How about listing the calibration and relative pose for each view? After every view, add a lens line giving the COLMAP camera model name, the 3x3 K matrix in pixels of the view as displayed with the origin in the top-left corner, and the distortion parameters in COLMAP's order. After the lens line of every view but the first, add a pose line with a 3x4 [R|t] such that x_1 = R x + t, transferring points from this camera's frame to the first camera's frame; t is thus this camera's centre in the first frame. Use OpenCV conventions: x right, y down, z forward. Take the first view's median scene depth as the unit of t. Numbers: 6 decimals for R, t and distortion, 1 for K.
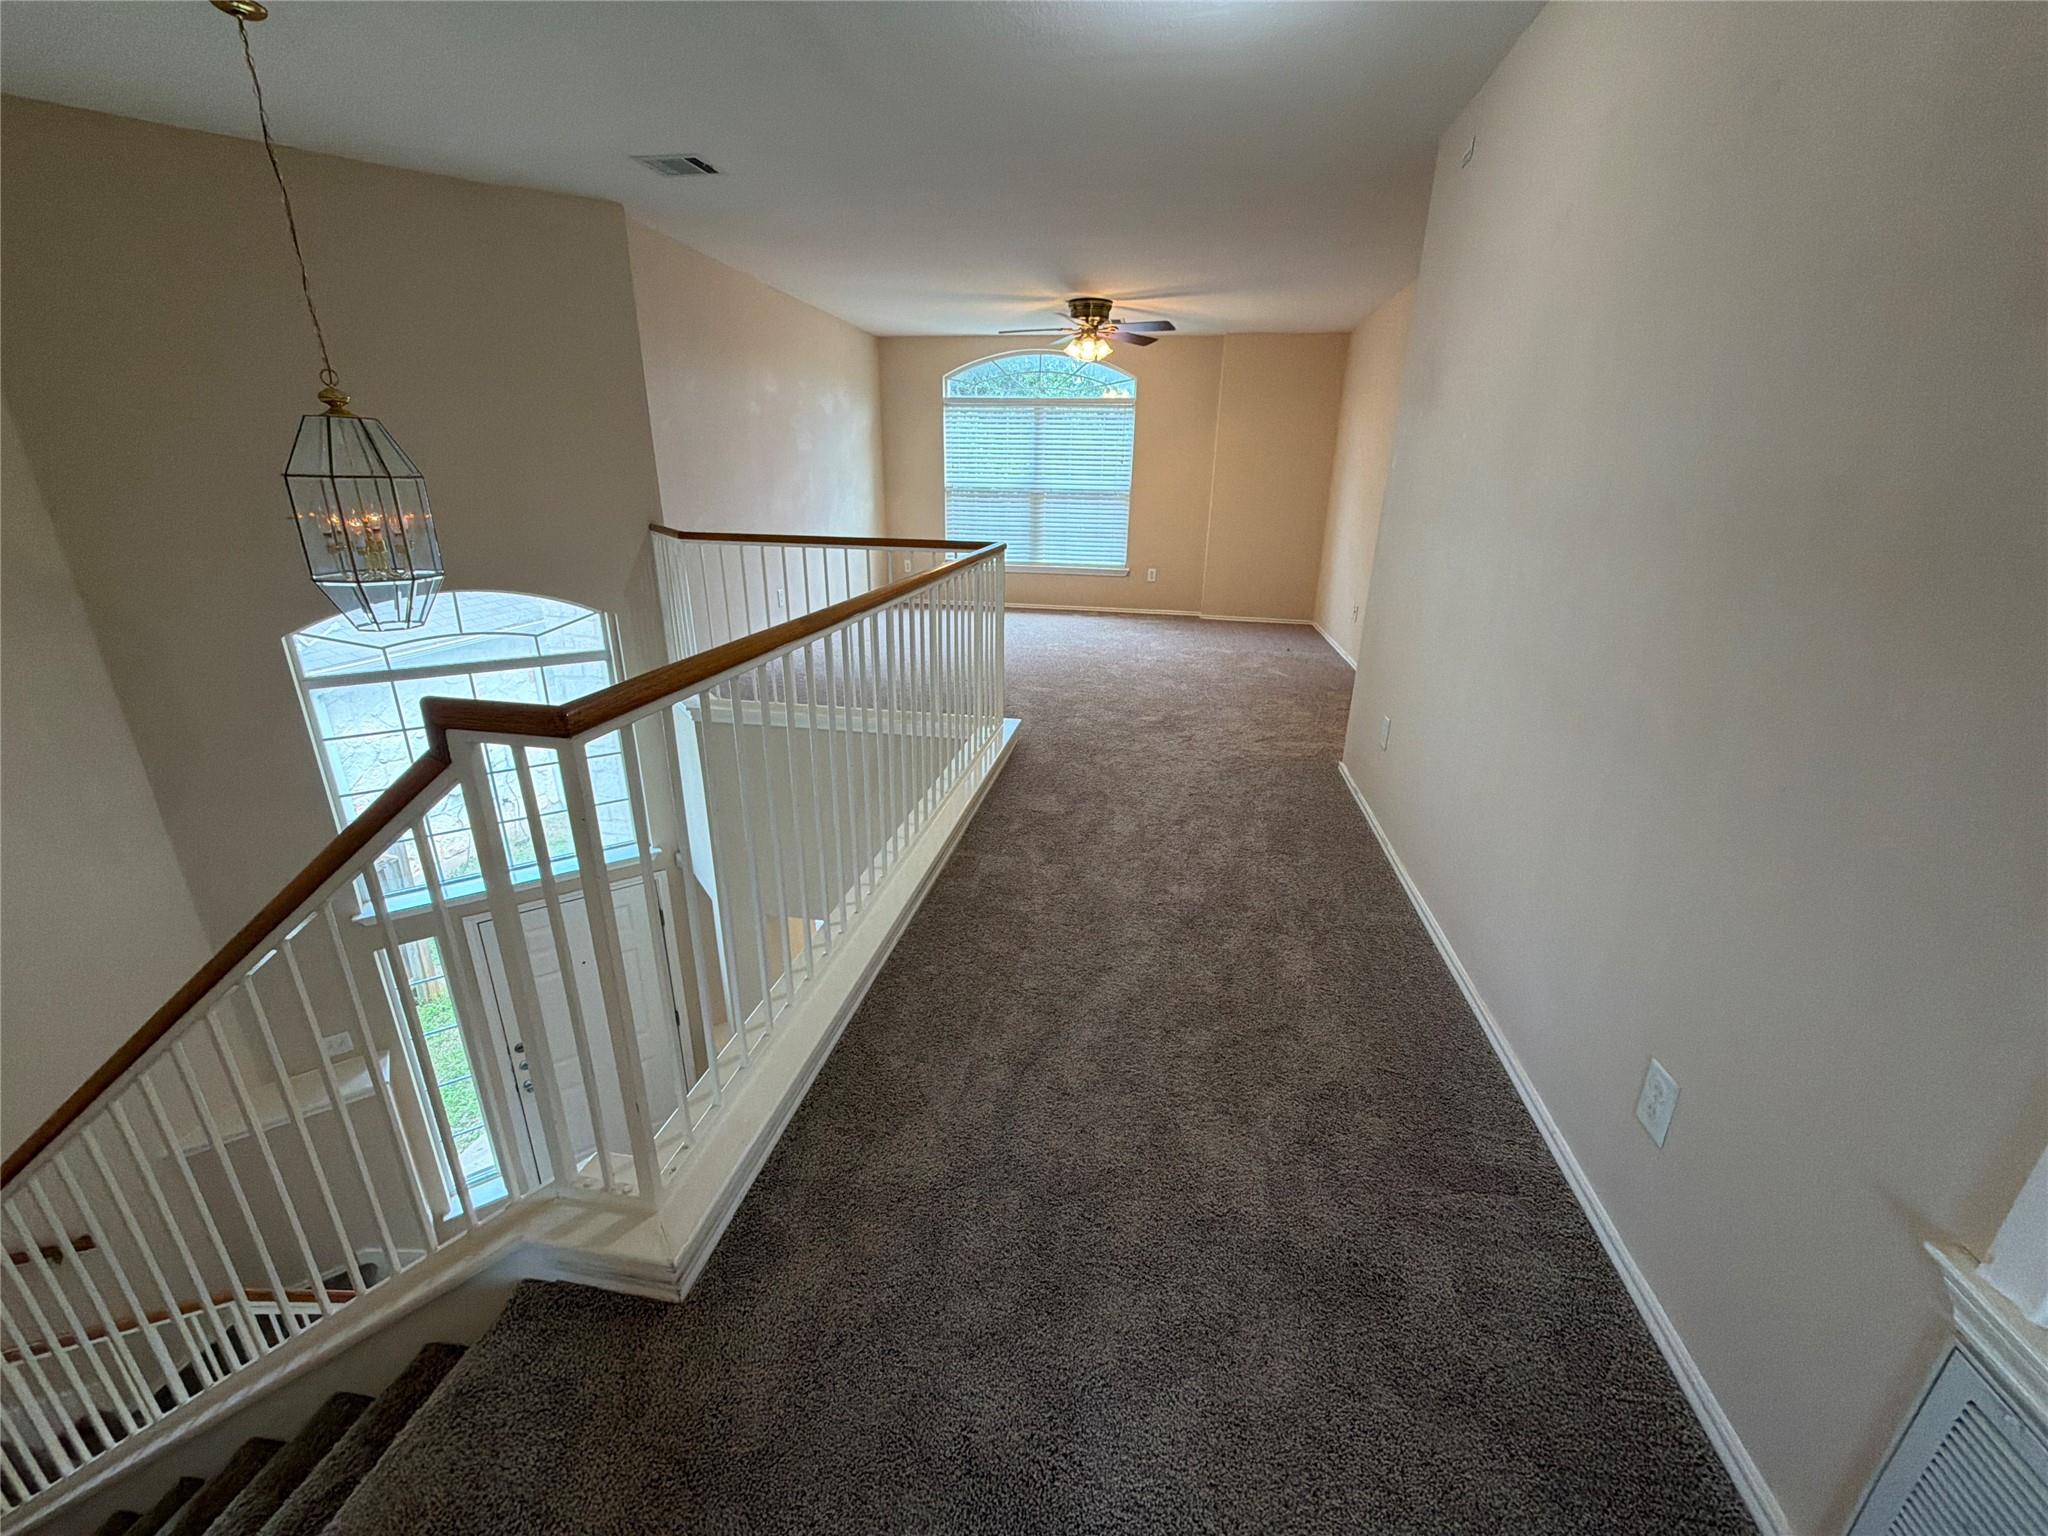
lens RADIAL K [[818.1, 0, 1027.7], [0, 818.1, 768.7], [0, 0, 1]] dist [-0.000726, 0.000054]
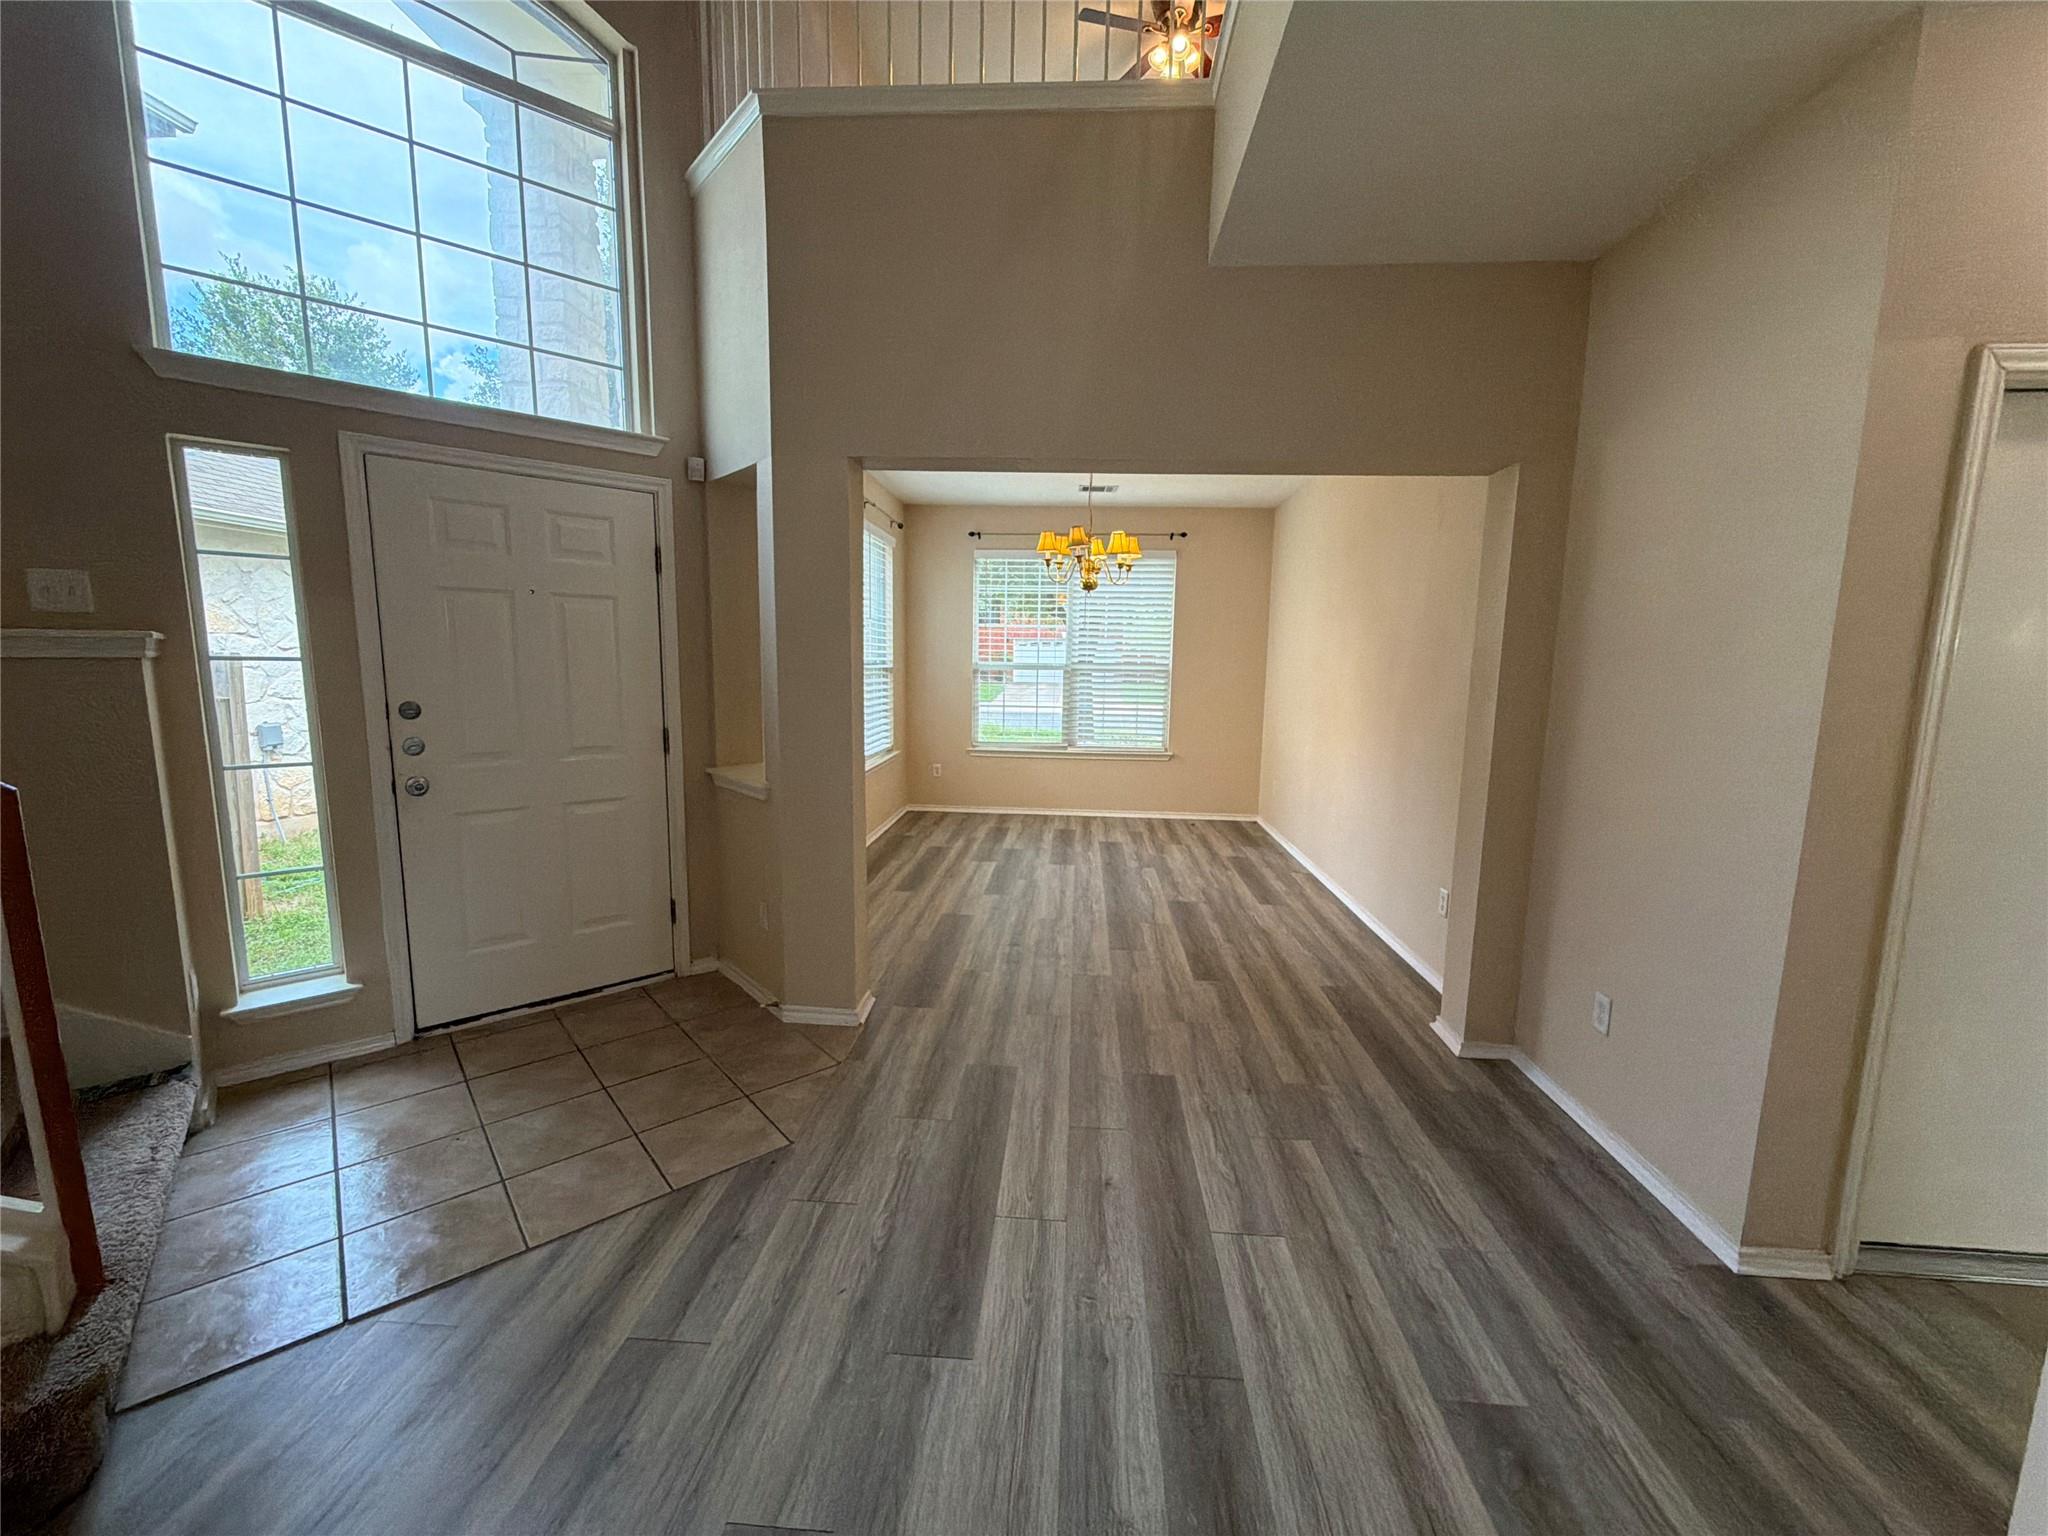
lens RADIAL K [[818.1, 0, 1026.3], [0, 818.1, 771.0], [0, 0, 1]] dist [-0.000726, 0.000054]
pose [[0.994714, -0.015827, 0.101459, -0.250322], [0.036380, 0.978281, -0.204066, 0.562486], [-0.096026, 0.206678, 0.973685, 0.412967]]
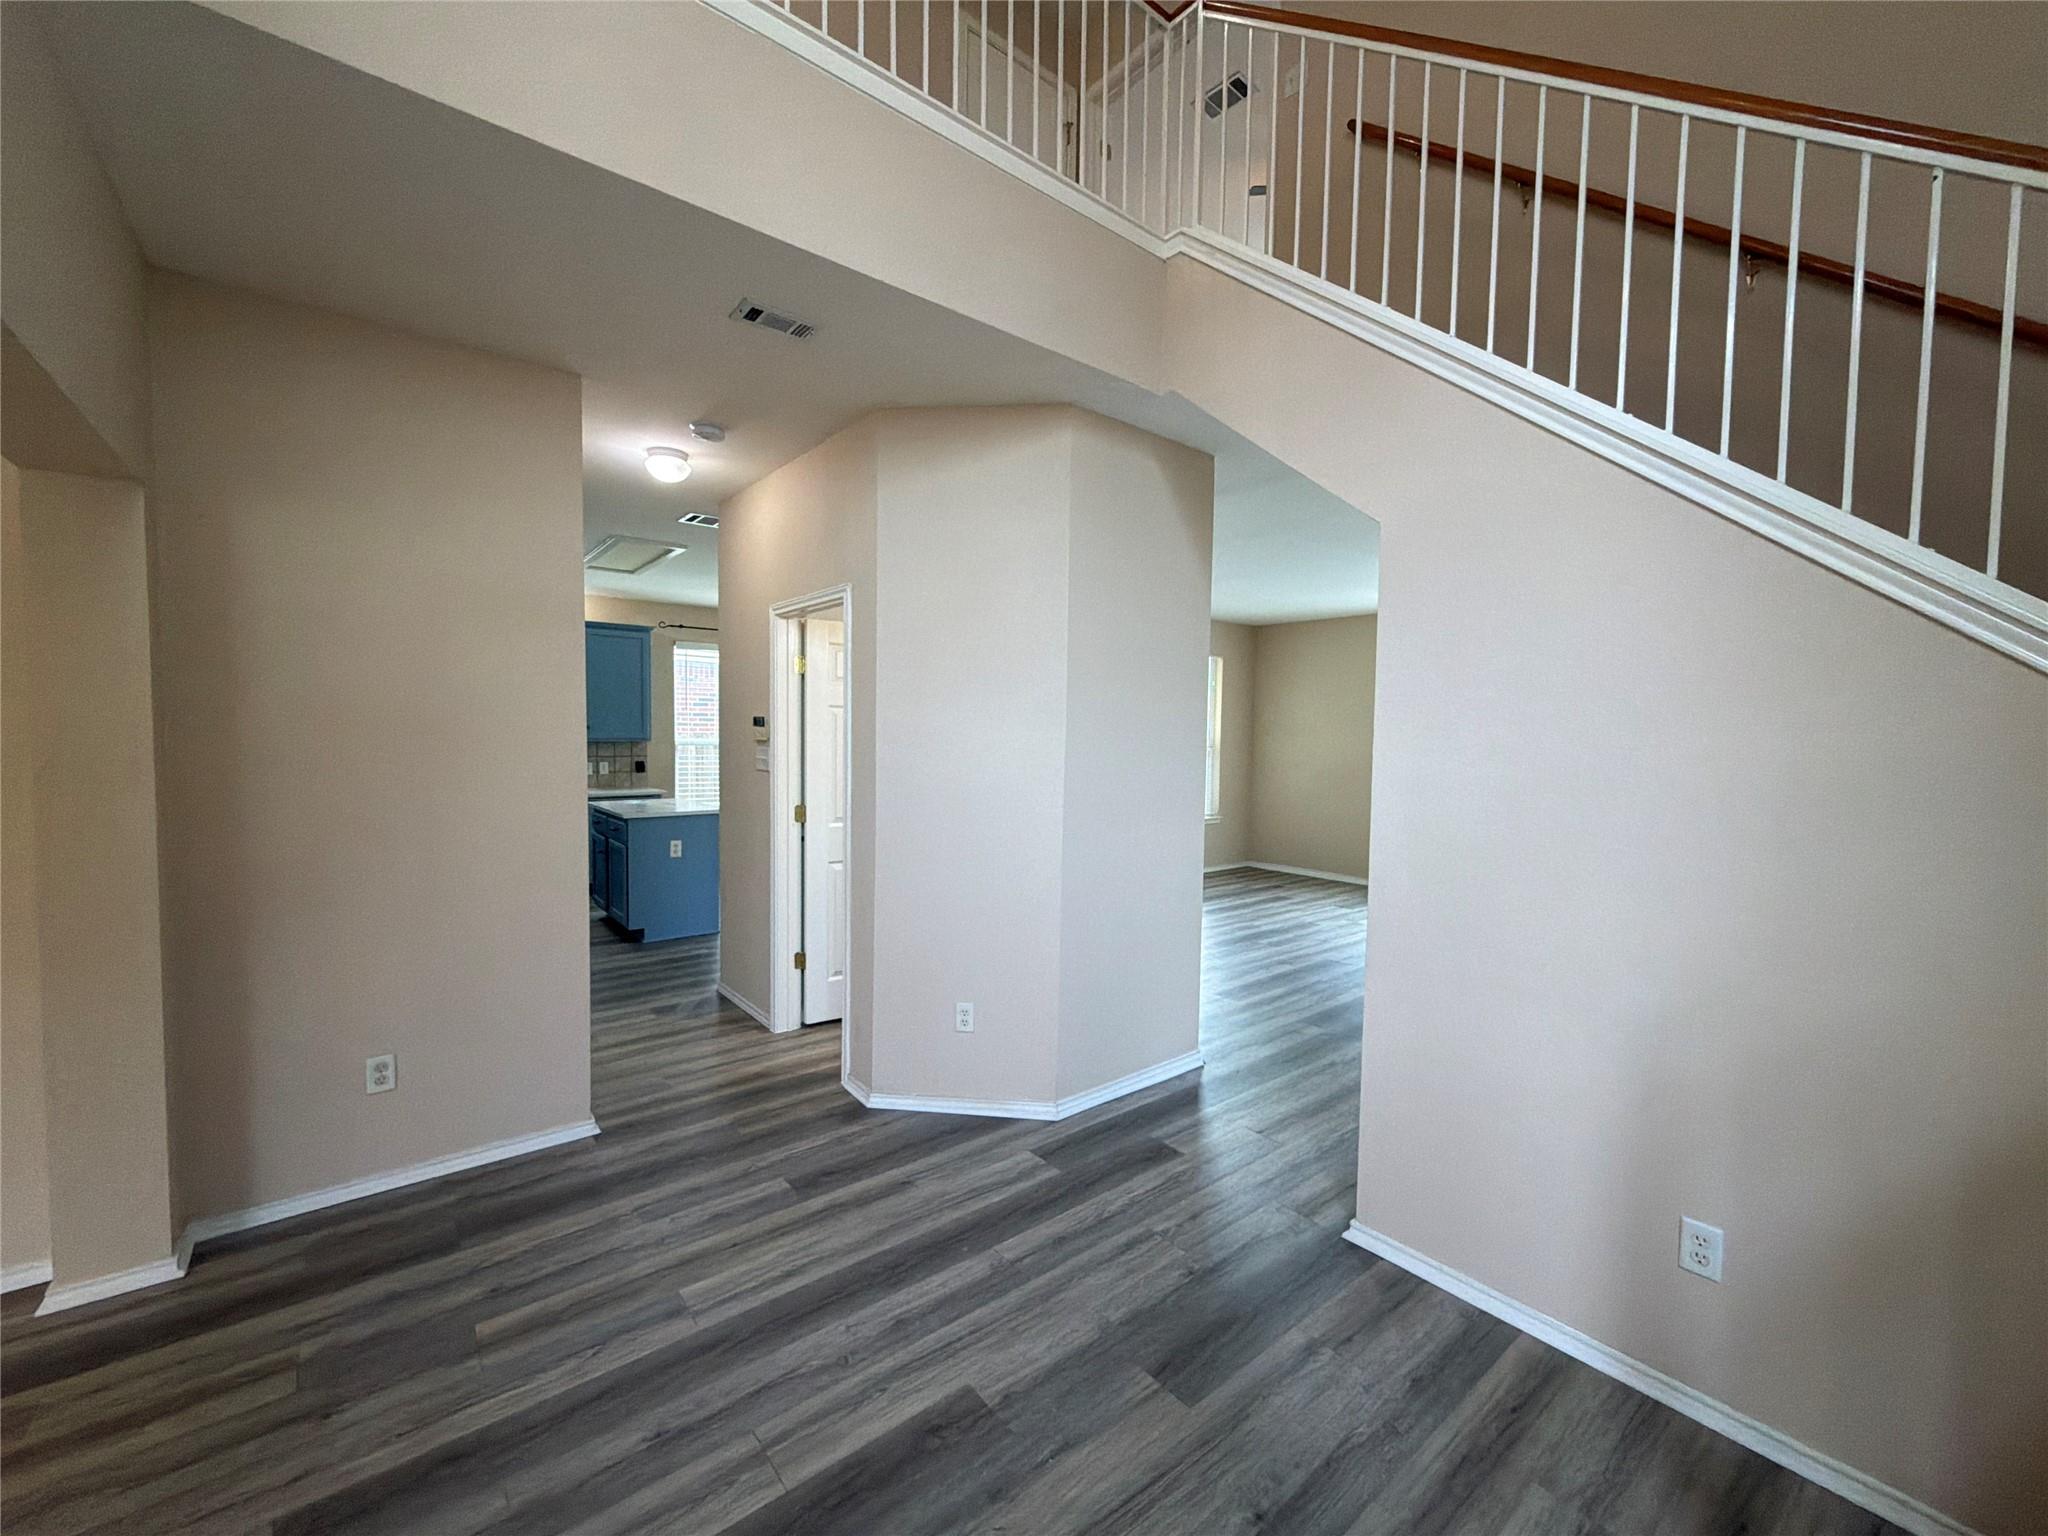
lens RADIAL K [[818.1, 0, 1023.8], [0, 818.1, 773.4], [0, 0, 1]] dist [-0.000726, 0.000054]
pose [[-0.753101, -0.063232, 0.654860, -0.521240], [0.196347, 0.928408, 0.315447, 0.328207], [-0.627923, 0.366143, -0.686769, 0.998641]]
